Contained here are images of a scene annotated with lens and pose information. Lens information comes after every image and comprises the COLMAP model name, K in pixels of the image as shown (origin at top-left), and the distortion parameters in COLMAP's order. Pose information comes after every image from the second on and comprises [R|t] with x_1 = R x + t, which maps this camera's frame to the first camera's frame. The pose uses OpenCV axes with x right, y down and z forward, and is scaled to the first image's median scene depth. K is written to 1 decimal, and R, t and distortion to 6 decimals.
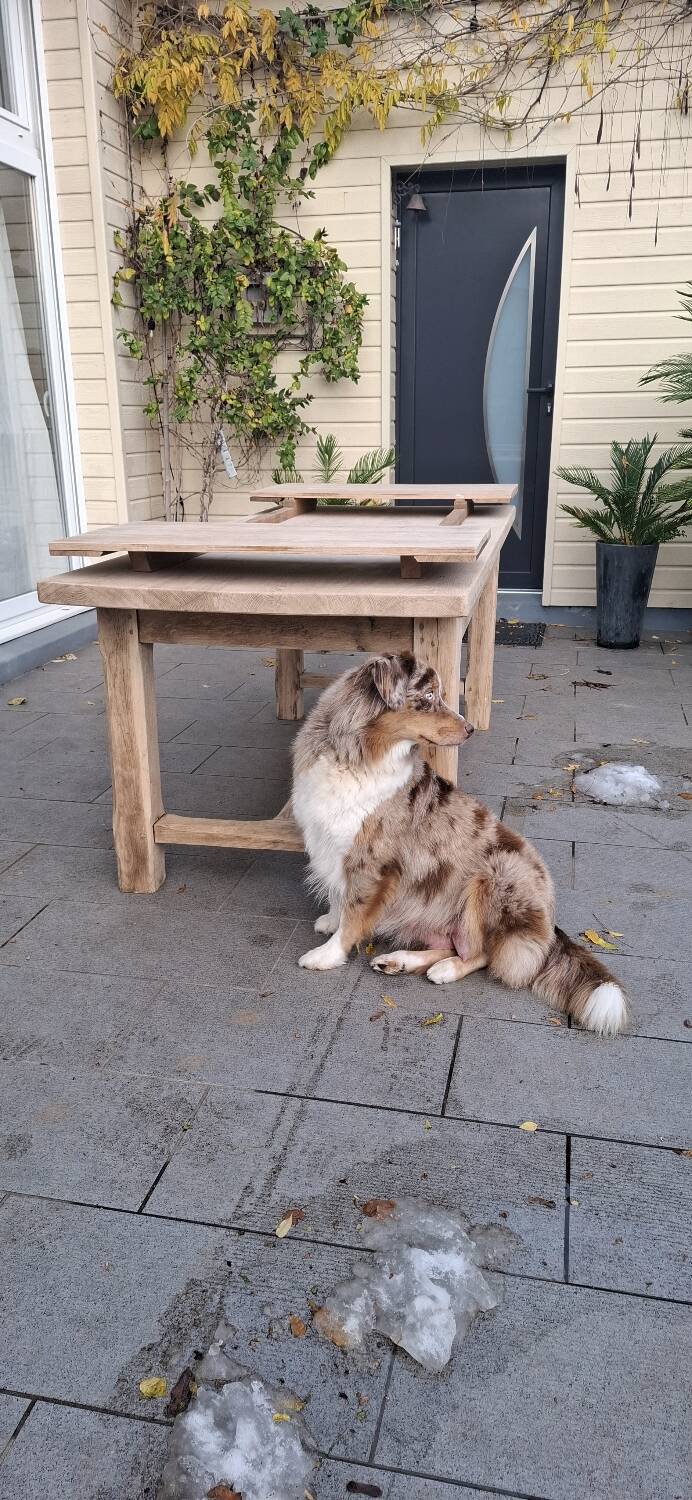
lens RADIAL K [[1014.6, 0, 342.9], [0, 1014.6, 743.7], [0, 0, 1]] dist [0.078777, -0.083345]
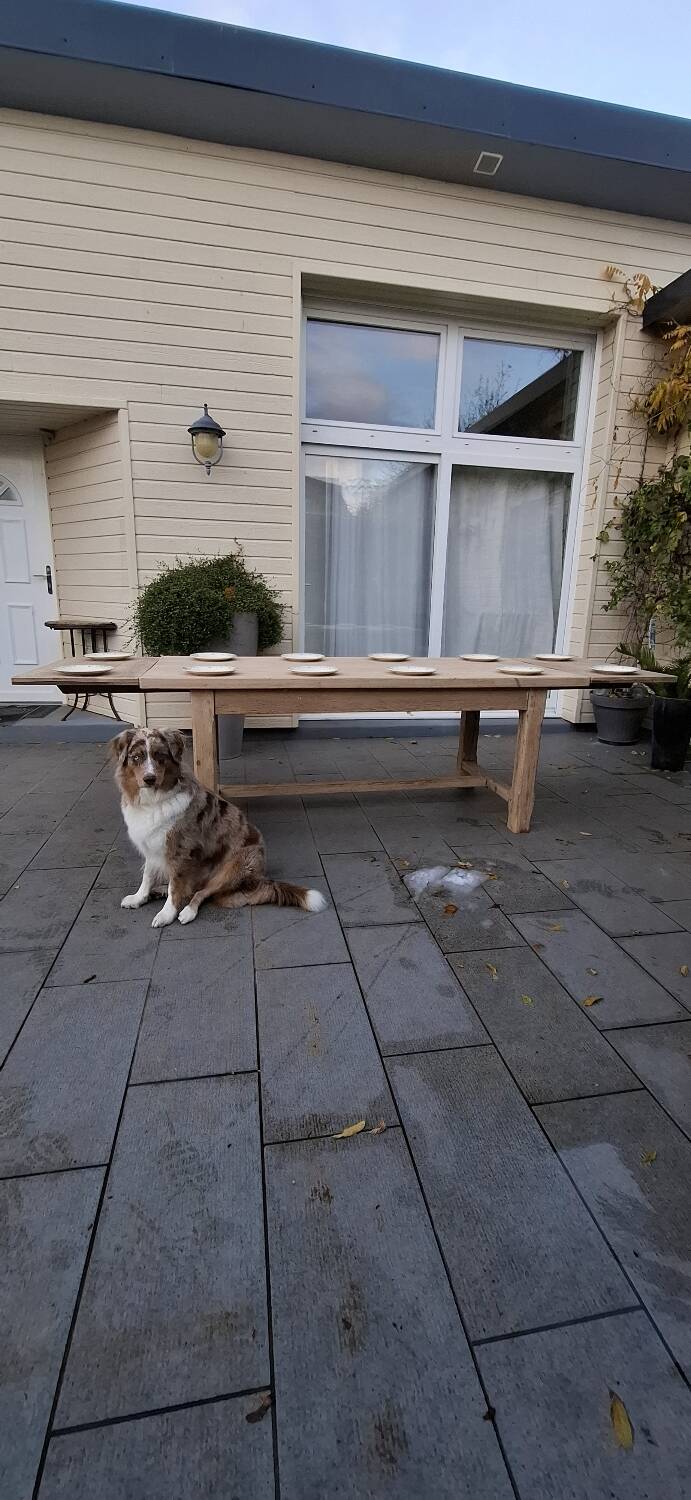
lens RADIAL K [[587.6, 0, 356.8], [0, 587.6, 747.4], [0, 0, 1]] dist [-0.006776, 0.000455]
pose [[0.399820, 0.239869, -0.884651, 0.525807], [-0.307594, 0.944294, 0.117023, -0.108246], [0.863441, 0.225325, 0.451329, 0.326283]]
